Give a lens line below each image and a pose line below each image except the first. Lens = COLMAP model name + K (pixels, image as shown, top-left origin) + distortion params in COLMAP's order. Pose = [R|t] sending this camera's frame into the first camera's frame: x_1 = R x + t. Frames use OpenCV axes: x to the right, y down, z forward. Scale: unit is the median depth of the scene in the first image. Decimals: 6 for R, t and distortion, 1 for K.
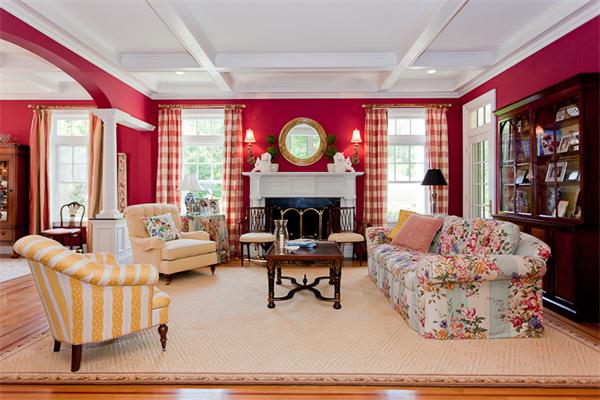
lens RADIAL K [[284.9, 0, 299.3], [0, 284.9, 196.6], [0, 0, 1]] dist [-0.001236, -0.001923]
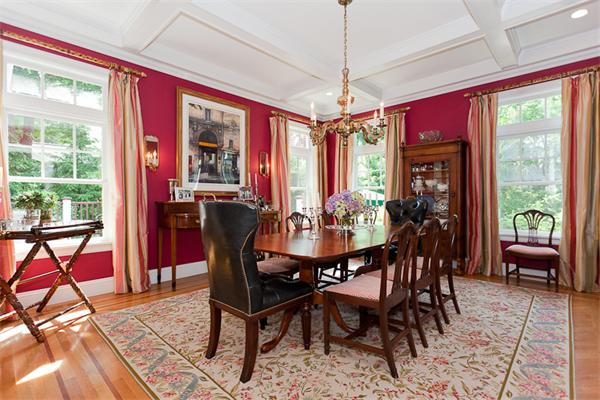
lens RADIAL K [[284.9, 0, 299.1], [0, 284.9, 201.7], [0, 0, 1]] dist [-0.001236, -0.001923]
pose [[0.742004, -0.003097, -0.670388, -0.755167], [0.005277, 0.999985, 0.001220, -0.006538], [0.670375, -0.004443, 0.742009, 0.042163]]
